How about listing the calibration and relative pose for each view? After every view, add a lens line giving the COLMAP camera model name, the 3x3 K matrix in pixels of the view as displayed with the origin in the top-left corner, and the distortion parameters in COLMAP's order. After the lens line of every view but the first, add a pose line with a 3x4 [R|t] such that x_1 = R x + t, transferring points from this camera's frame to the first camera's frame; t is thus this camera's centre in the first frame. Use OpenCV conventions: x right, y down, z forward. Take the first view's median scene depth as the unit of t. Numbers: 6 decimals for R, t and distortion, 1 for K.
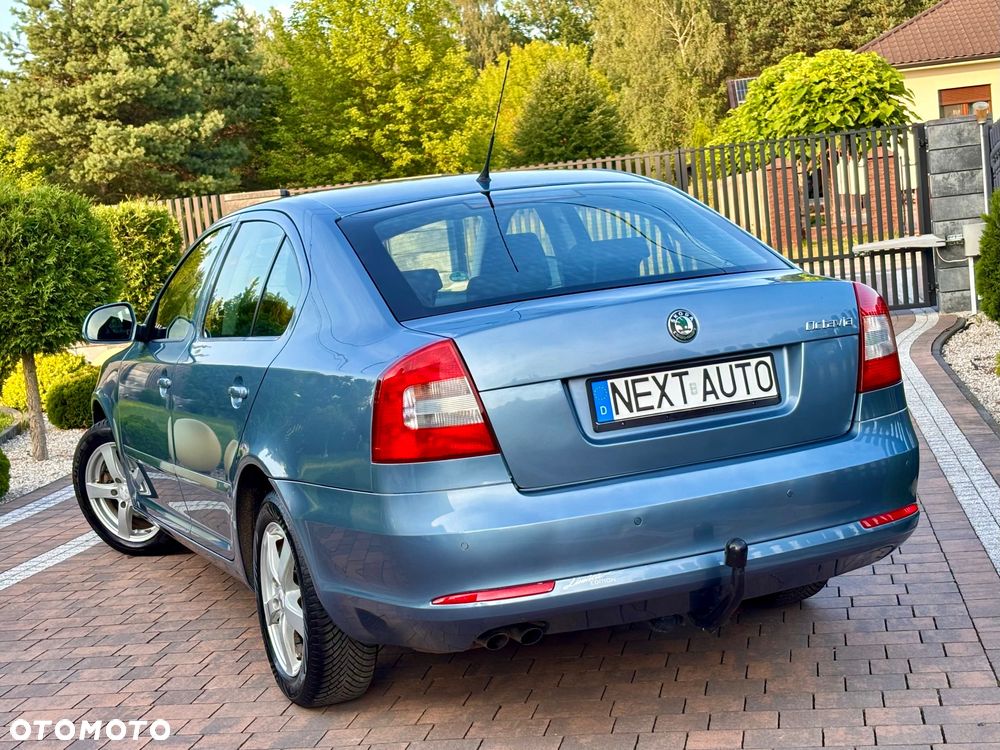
lens RADIAL K [[1716.1, 0, 498.4], [0, 1716.1, 378.3], [0, 0, 1]] dist [0.240838, -0.909950]
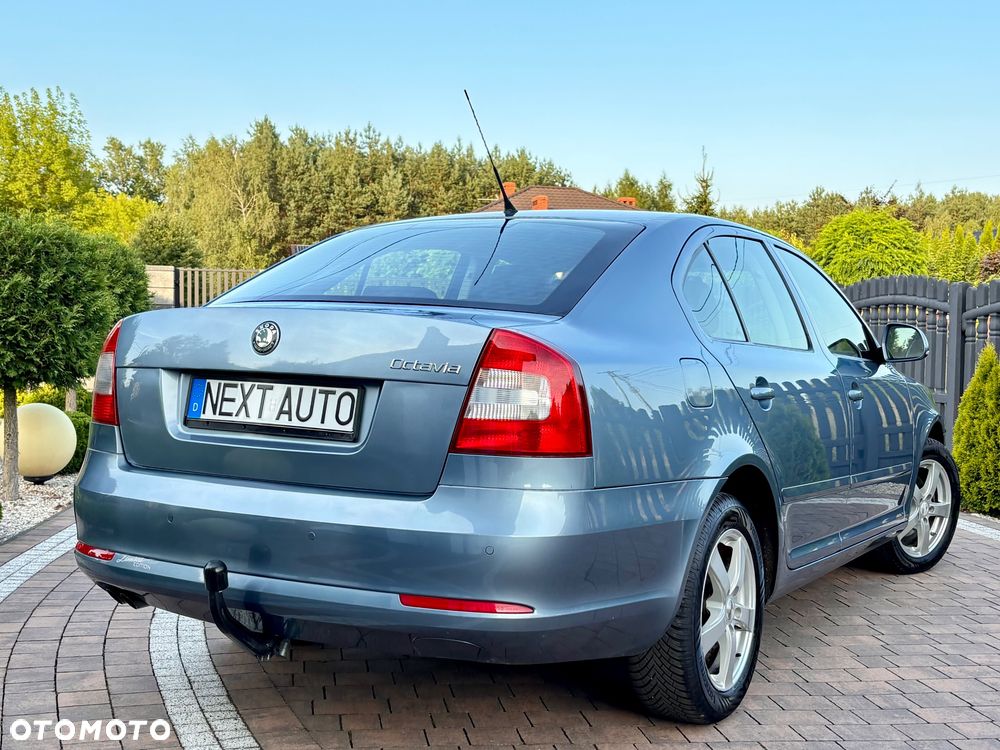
lens RADIAL K [[1294.0, 0, 485.1], [0, 1294.0, 375.3], [0, 0, 1]] dist [0.162670, -0.507953]
pose [[0.942069, 0.105516, 0.318390, -0.227660], [-0.081105, 0.992723, -0.089014, 0.043680], [-0.325466, 0.058034, 0.943771, 0.004370]]
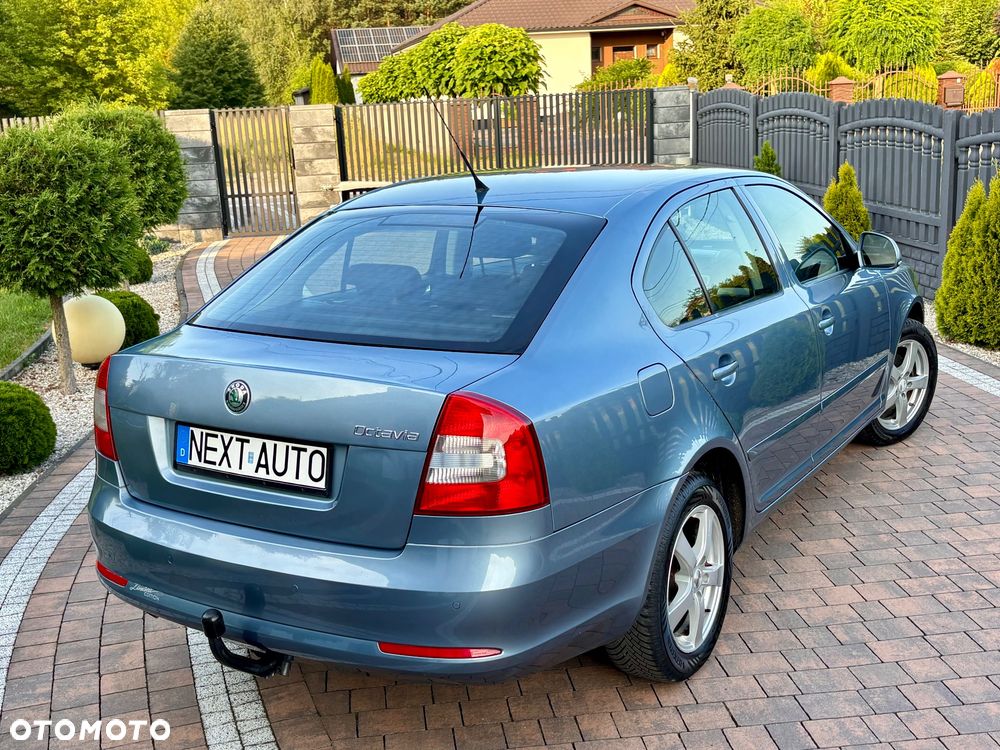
lens RADIAL K [[1193.9, 0, 502.1], [0, 1193.9, 385.2], [0, 0, 1]] dist [0.107452, -0.305524]
pose [[0.953362, -0.017795, 0.301305, -0.212325], [-0.018089, 0.993097, 0.115891, -0.007953], [-0.301287, -0.115936, 0.946459, 0.007697]]
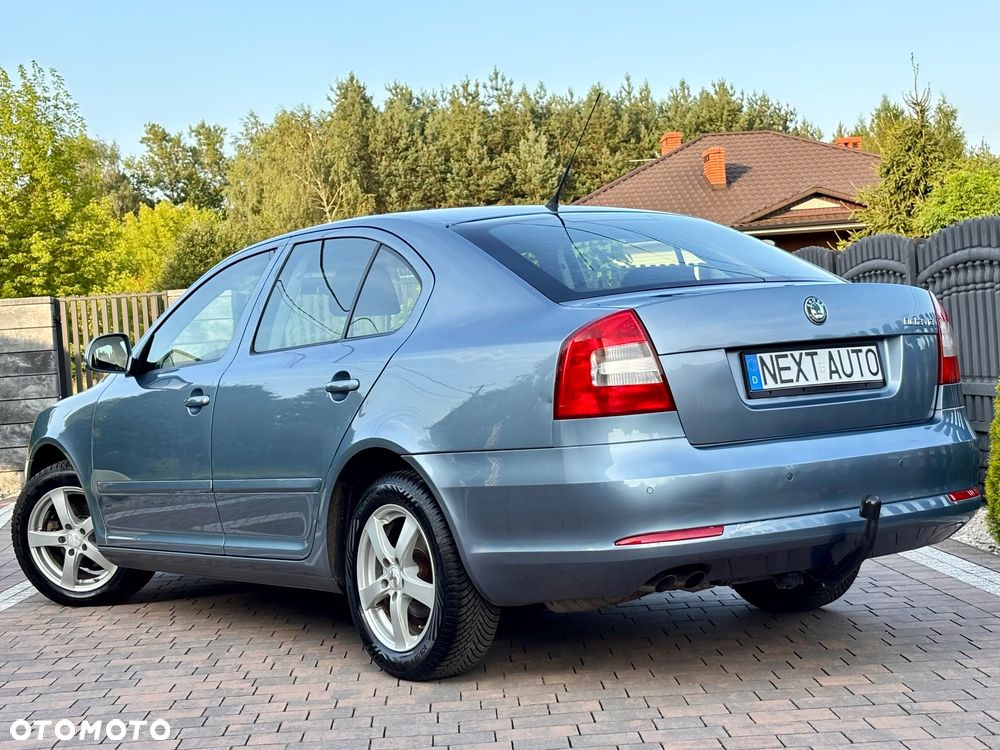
lens RADIAL K [[1882.3, 0, 500.0], [0, 1882.3, 375.0], [0, 0, 1]] dist [0.209015, -0.499723]
pose [[0.977742, 0.034754, 0.206914, -0.108406], [-0.012118, 0.993893, -0.109677, 0.046399], [-0.209462, 0.104729, 0.972192, -0.050560]]
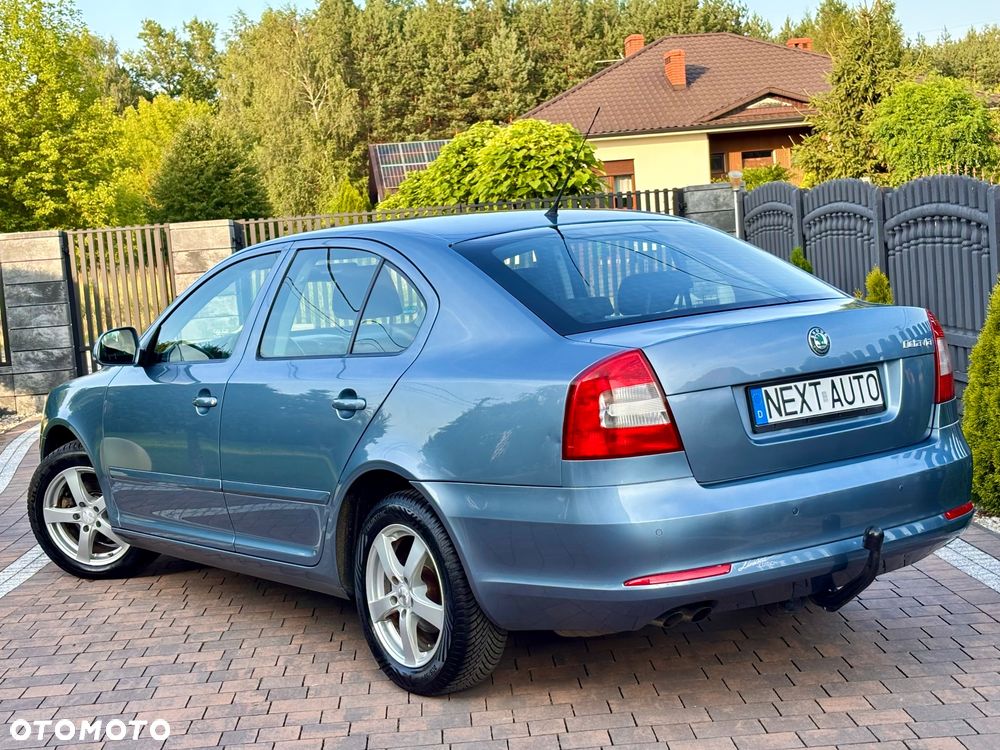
lens RADIAL K [[1716.1, 0, 498.4], [0, 1716.1, 378.3], [0, 0, 1]] dist [0.240838, -0.909950]
pose [[0.975005, 0.010366, 0.221943, -0.109402], [-0.002519, 0.999363, -0.035610, 0.010925], [-0.222170, 0.034161, 0.974409, -0.022351]]
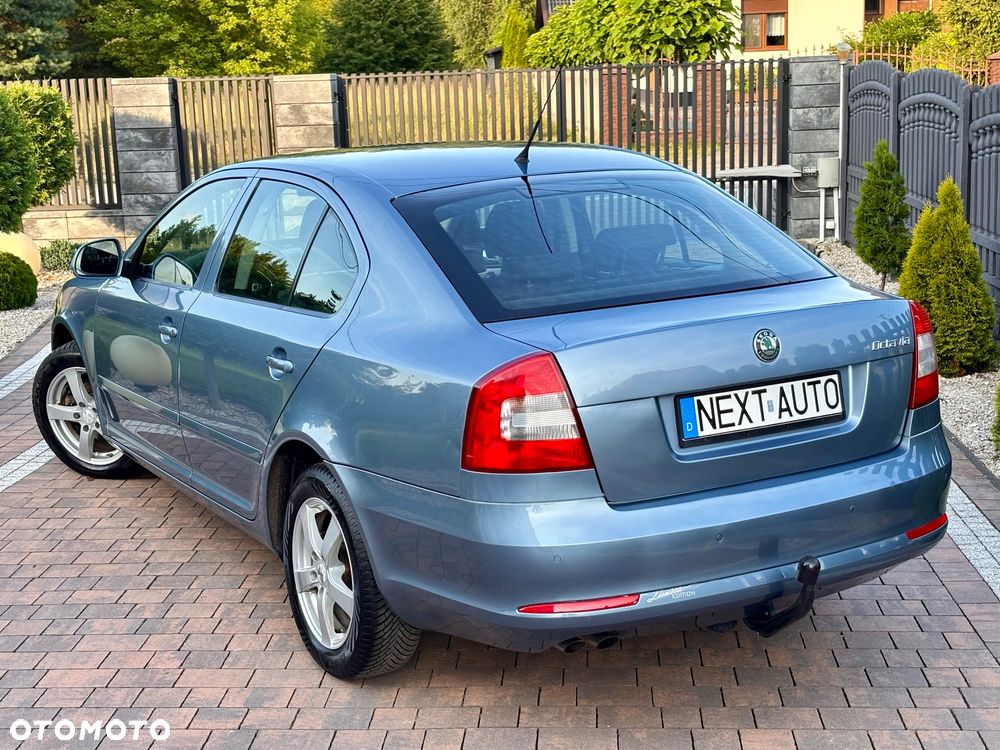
lens RADIAL K [[1602.0, 0, 486.3], [0, 1602.0, 373.4], [0, 0, 1]] dist [0.237117, -0.884555]
pose [[0.991506, 0.045114, 0.121990, -0.053542], [-0.055172, 0.995238, 0.080364, -0.025159], [-0.117783, -0.086411, 0.989273, 0.021601]]
